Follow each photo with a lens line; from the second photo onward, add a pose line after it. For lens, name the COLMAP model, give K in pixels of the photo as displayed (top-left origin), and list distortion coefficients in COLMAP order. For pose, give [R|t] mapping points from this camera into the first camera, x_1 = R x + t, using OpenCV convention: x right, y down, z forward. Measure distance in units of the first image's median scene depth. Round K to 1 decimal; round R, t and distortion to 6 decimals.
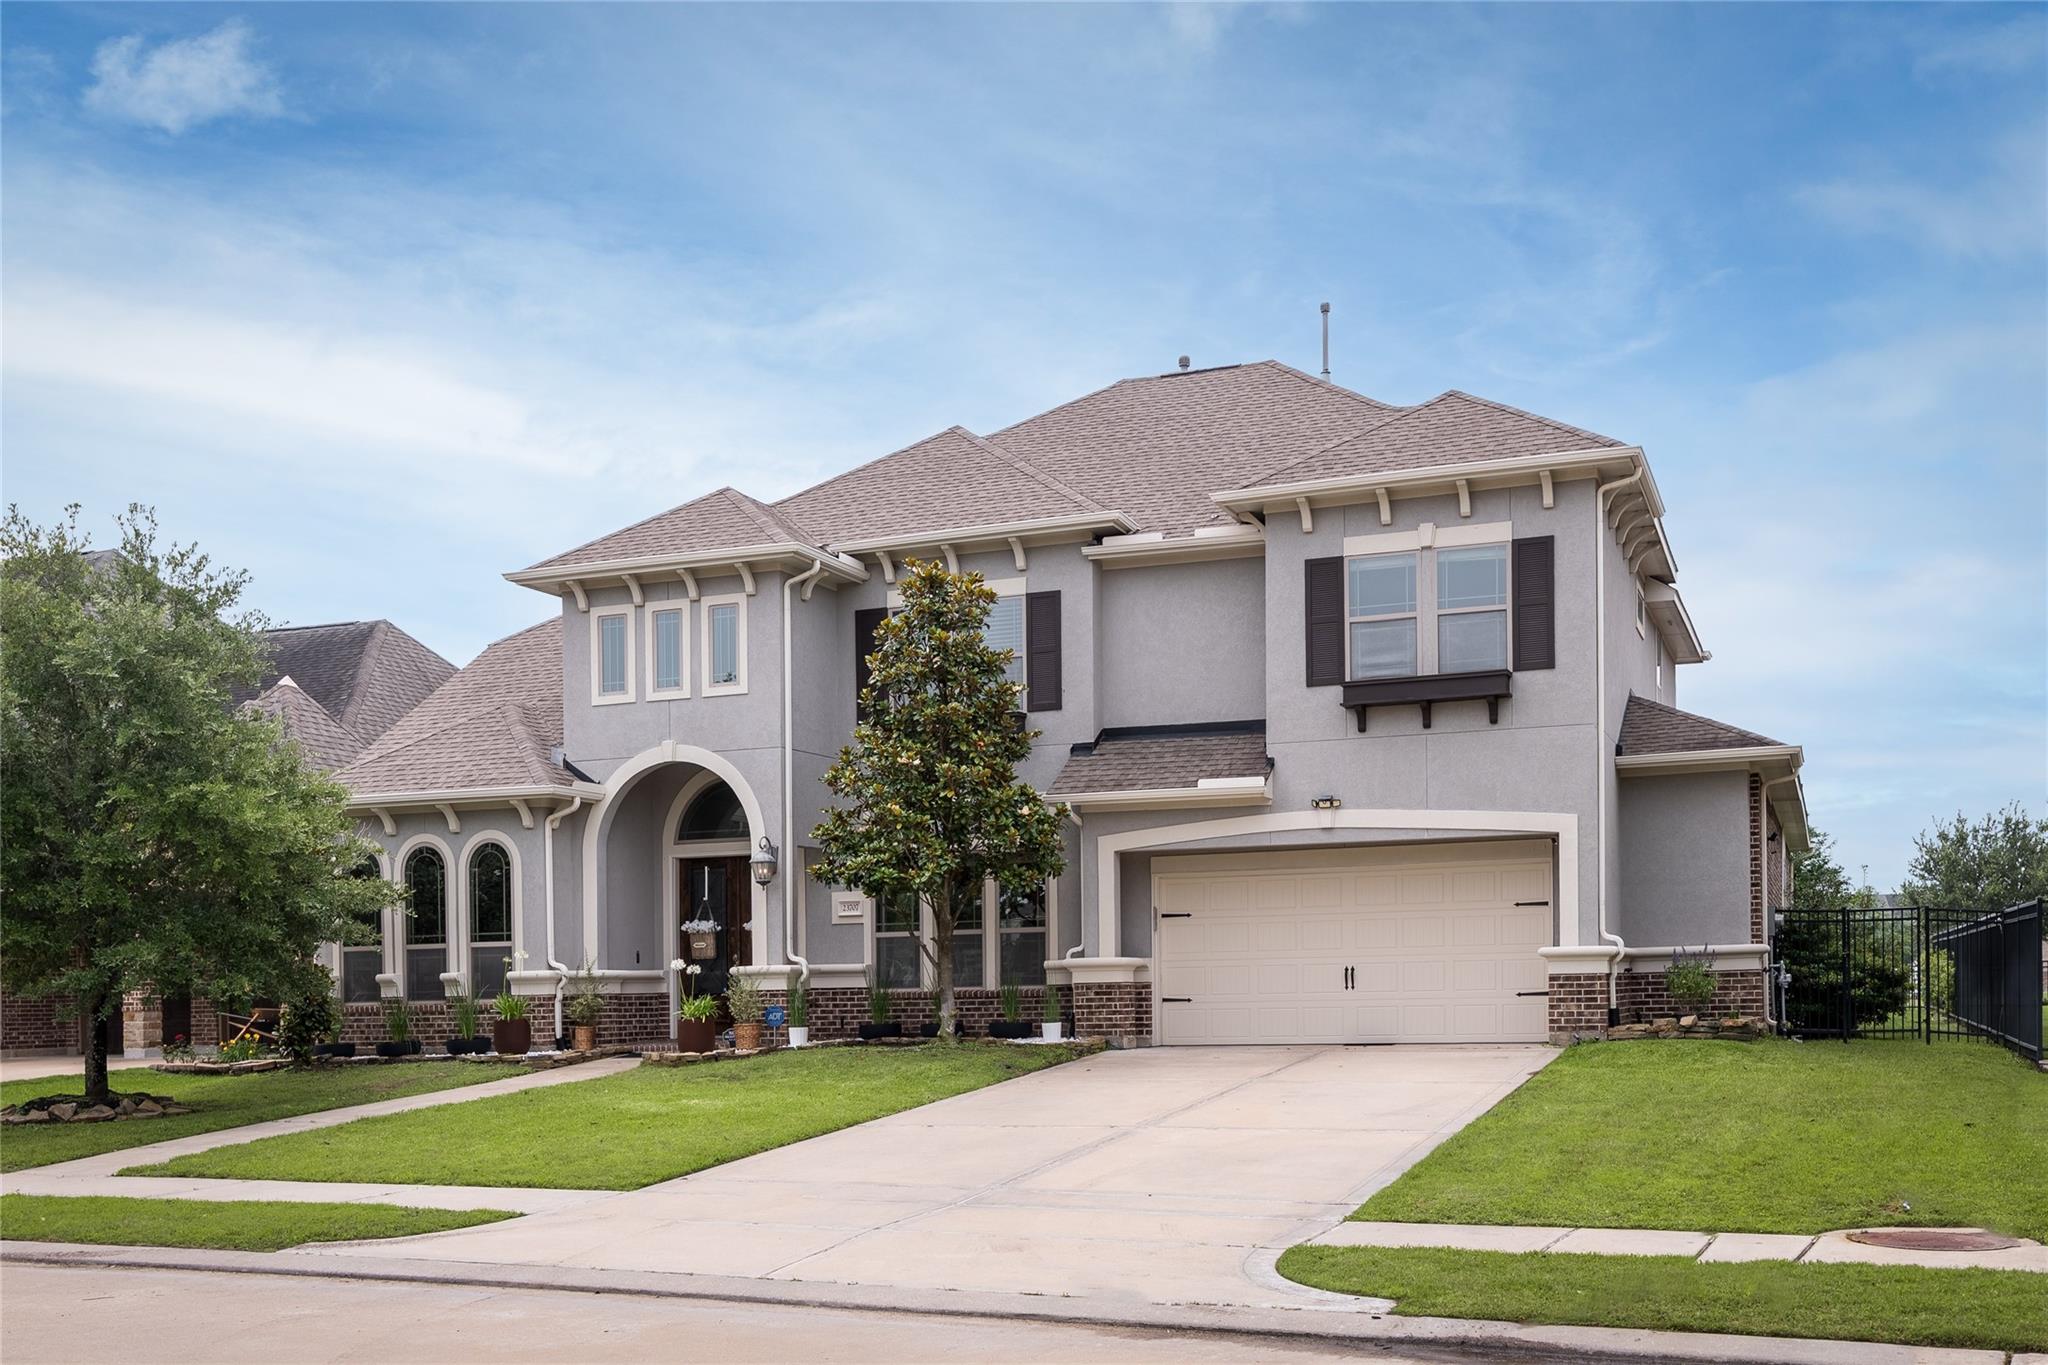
lens RADIAL K [[2036.3, 0, 1072.6], [0, 2036.3, 870.1], [0, 0, 1]] dist [0.005579, -0.007120]
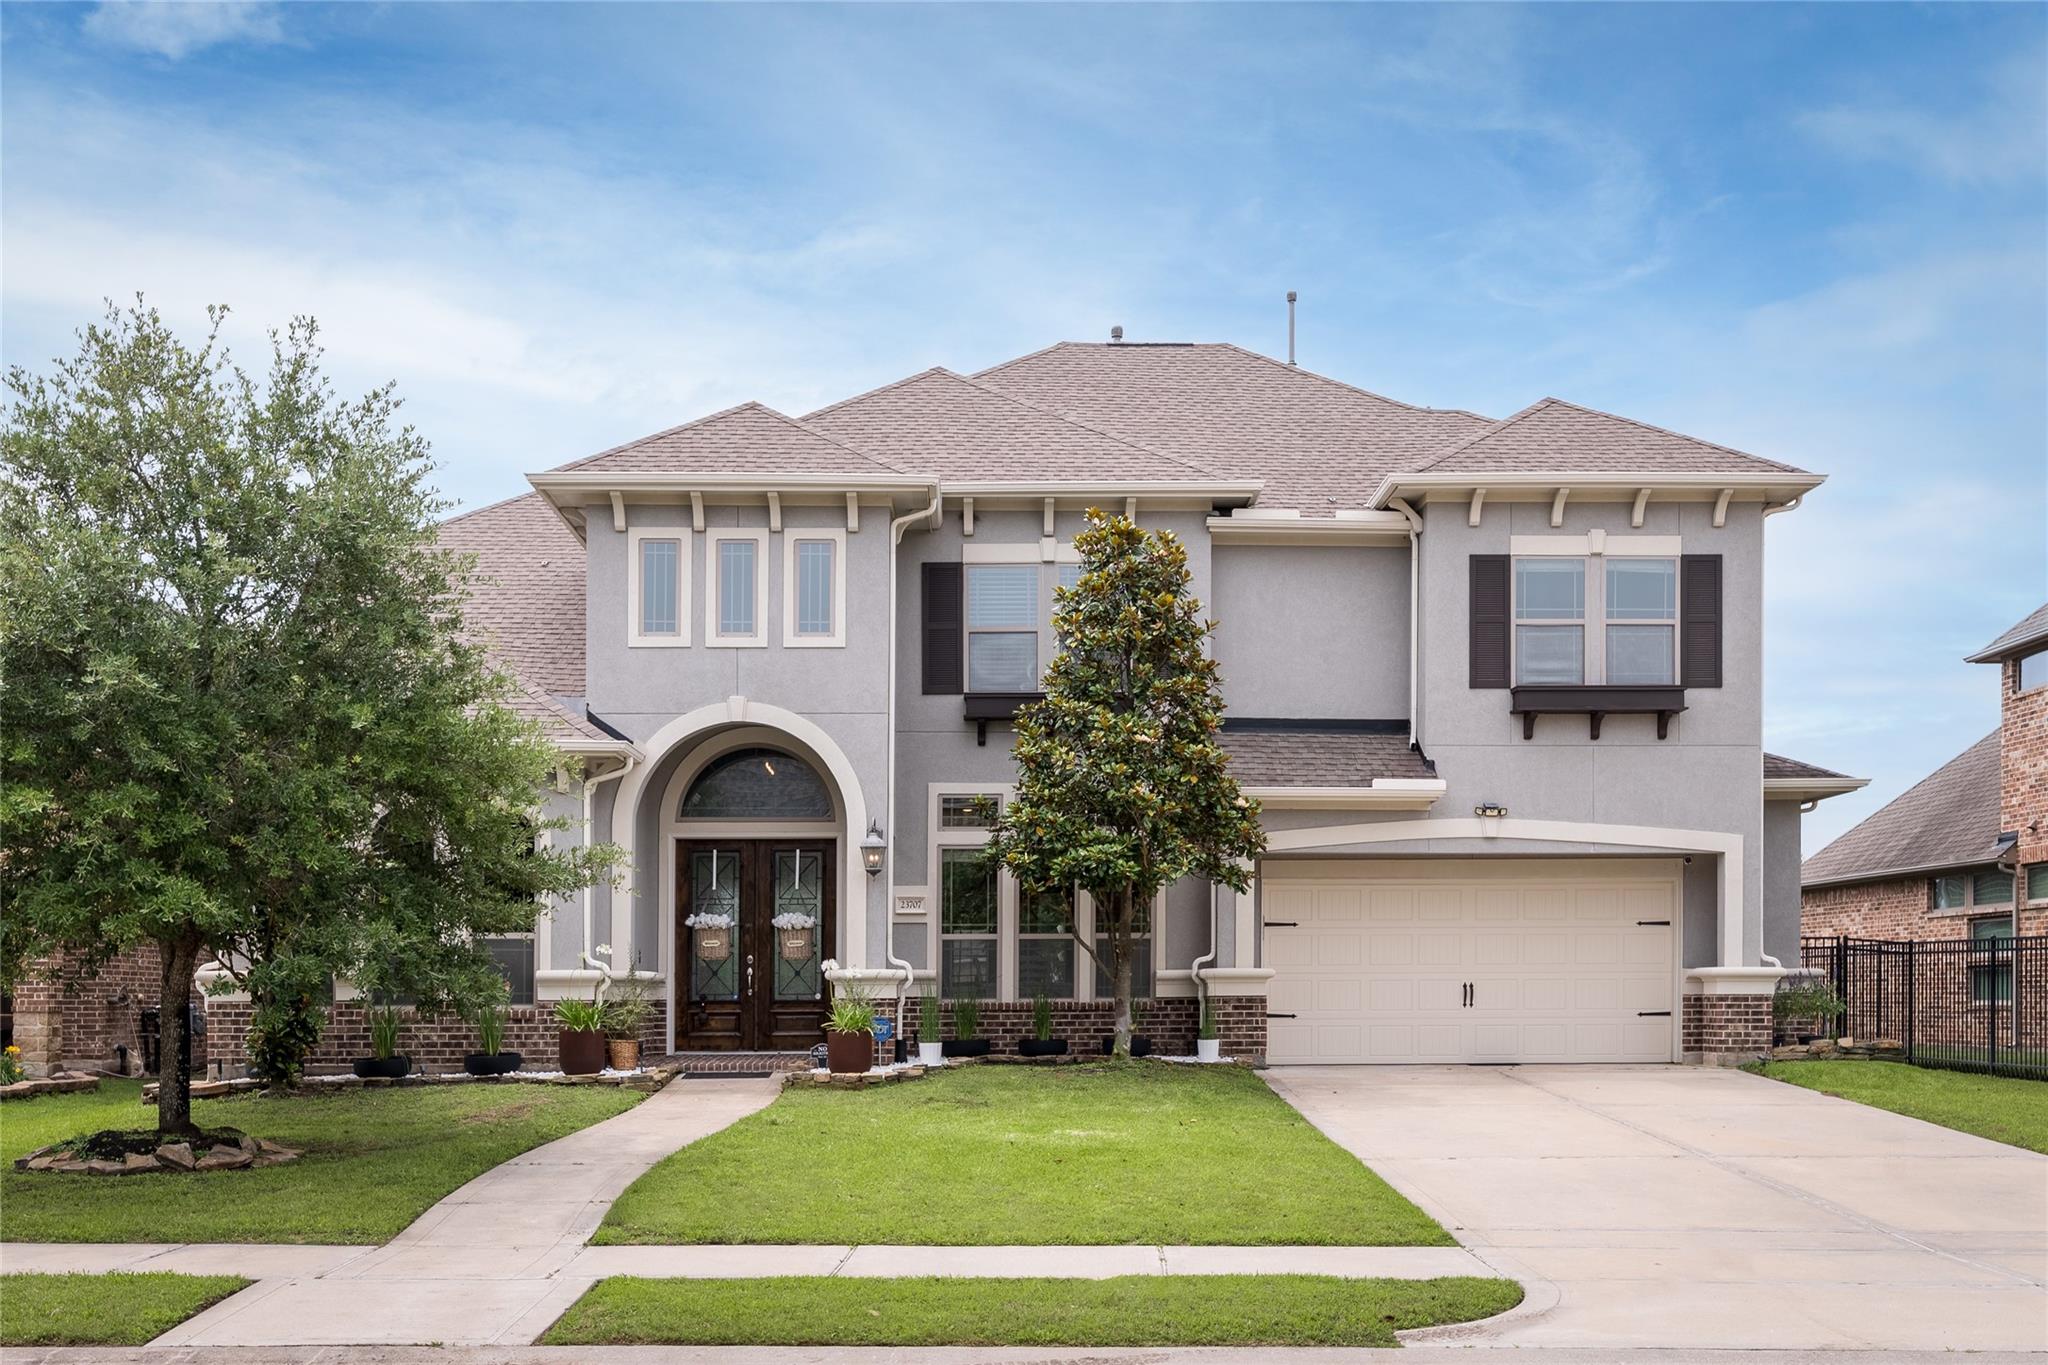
lens RADIAL K [[2036.3, 0, 1072.6], [0, 2036.3, 870.1], [0, 0, 1]] dist [0.005579, -0.007120]
pose [[0.921618, 0.039353, 0.386098, -0.407304], [-0.035881, 0.999225, -0.016197, 0.016524], [-0.386436, 0.001074, 0.922316, 0.189134]]
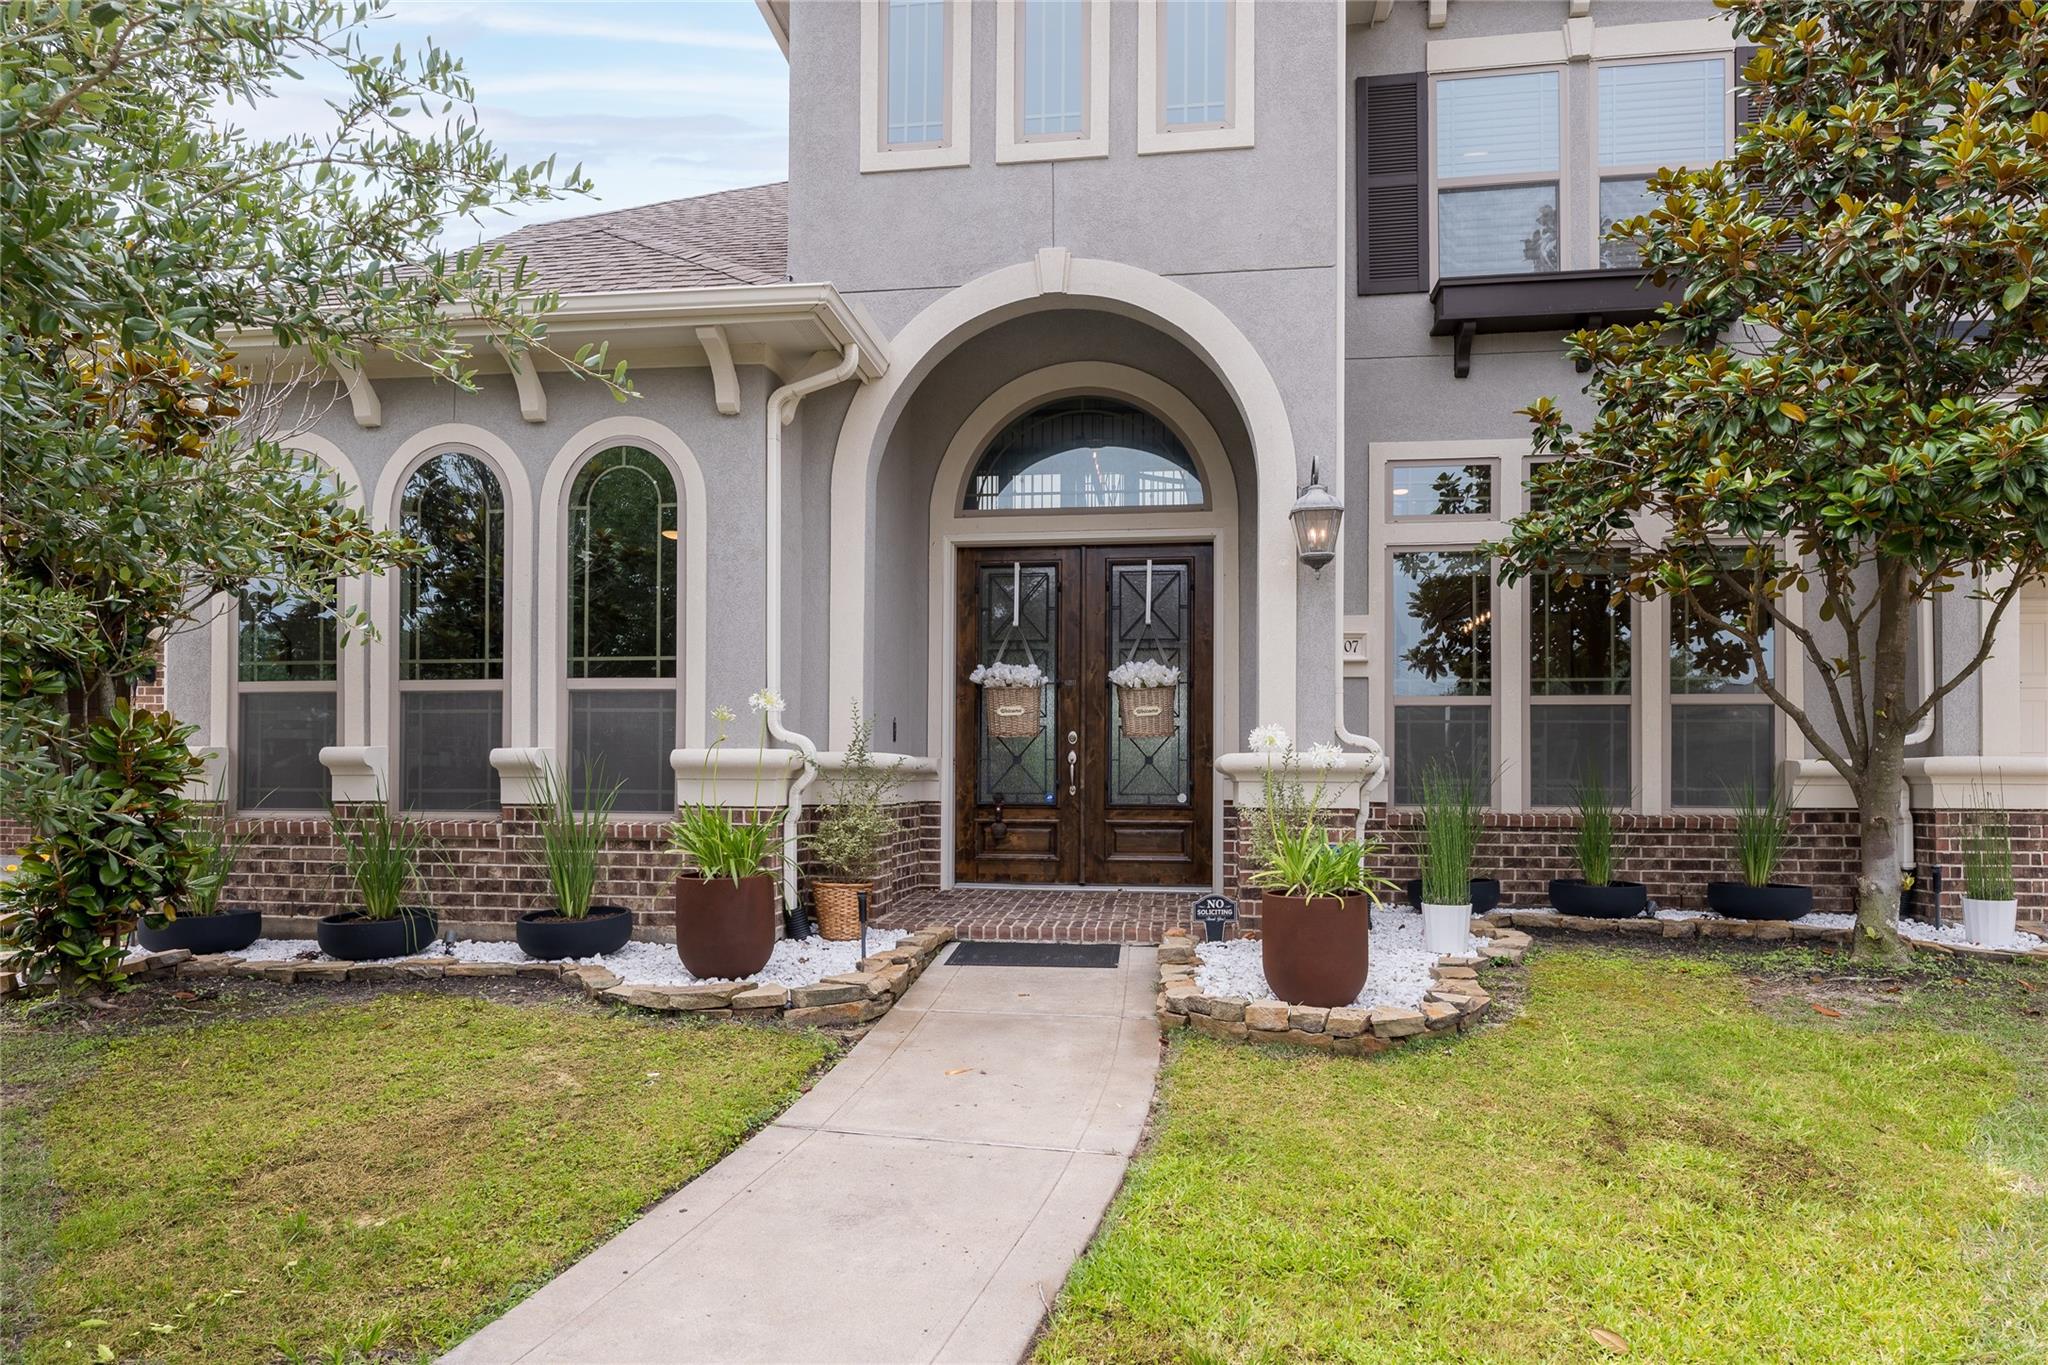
lens RADIAL K [[1200.7, 0, 1025.6], [0, 1200.7, 732.2], [0, 0, 1]] dist [-0.002540, -0.000512]
pose [[0.976259, 0.034150, 0.213899, -0.268722], [-0.037568, 0.999223, 0.011935, 0.042383], [-0.213325, -0.019688, 0.976783, 0.772297]]
